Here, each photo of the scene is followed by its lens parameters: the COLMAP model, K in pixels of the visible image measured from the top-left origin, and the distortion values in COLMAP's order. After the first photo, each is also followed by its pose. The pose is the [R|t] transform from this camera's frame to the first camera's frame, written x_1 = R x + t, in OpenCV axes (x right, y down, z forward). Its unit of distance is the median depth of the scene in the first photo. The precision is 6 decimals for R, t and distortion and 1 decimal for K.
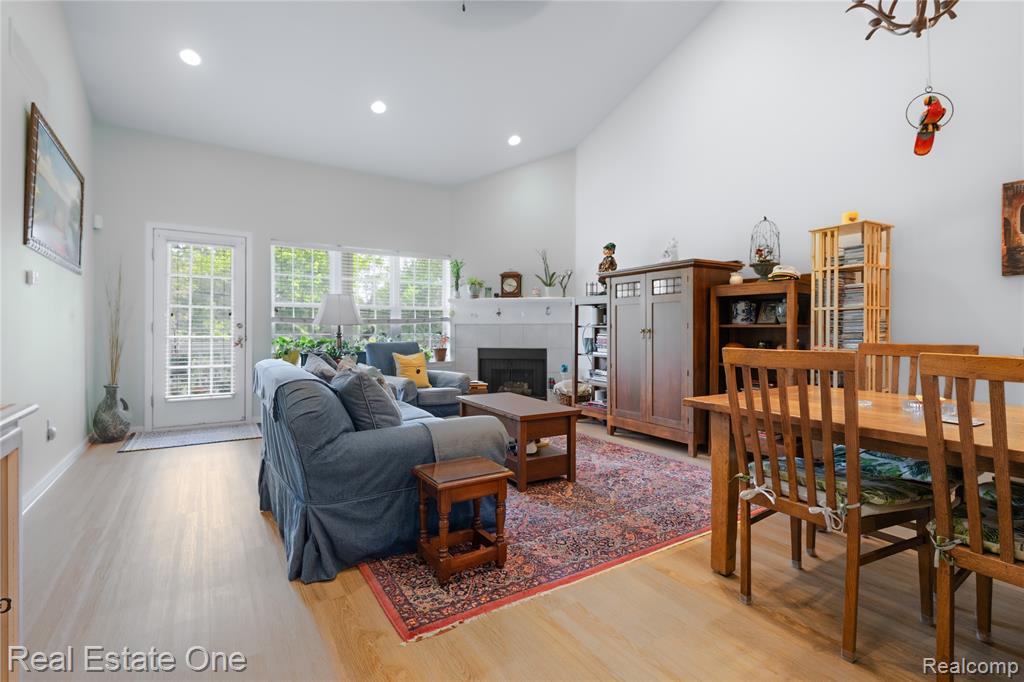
lens RADIAL K [[476.7, 0, 508.2], [0, 476.7, 335.4], [0, 0, 1]] dist [0.010627, -0.000955]
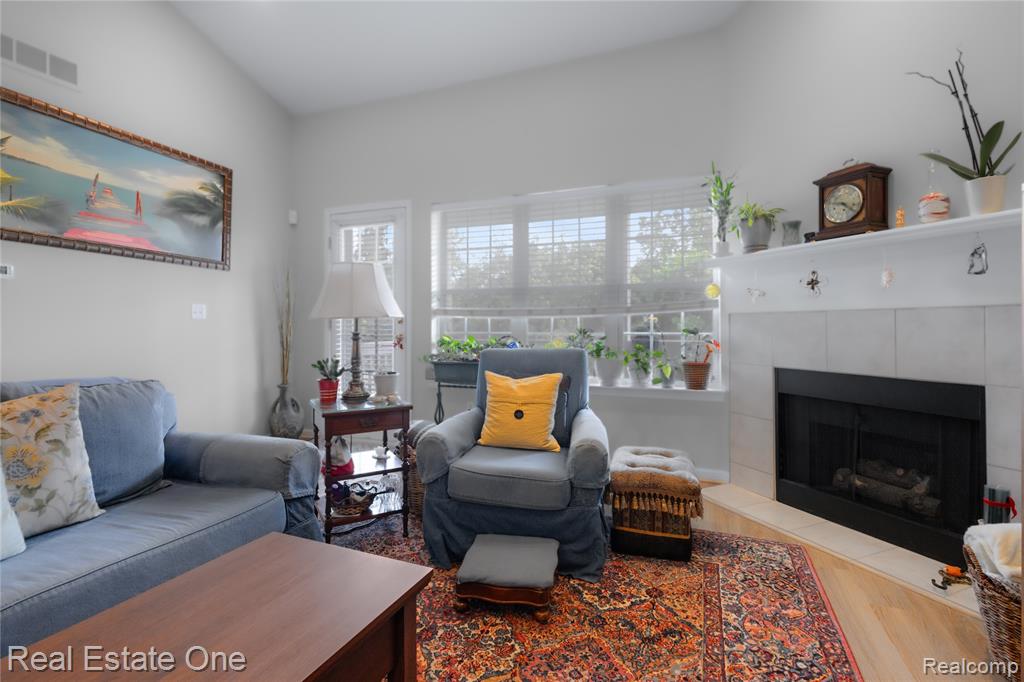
lens RADIAL K [[480.8, 0, 512.2], [0, 480.8, 324.3], [0, 0, 1]] dist [0.003979, 0.000334]
pose [[0.585453, -0.003779, -0.810697, 0.157742], [-0.004386, 0.999960, -0.007829, -0.008267], [0.810694, 0.008139, 0.585413, 0.583583]]
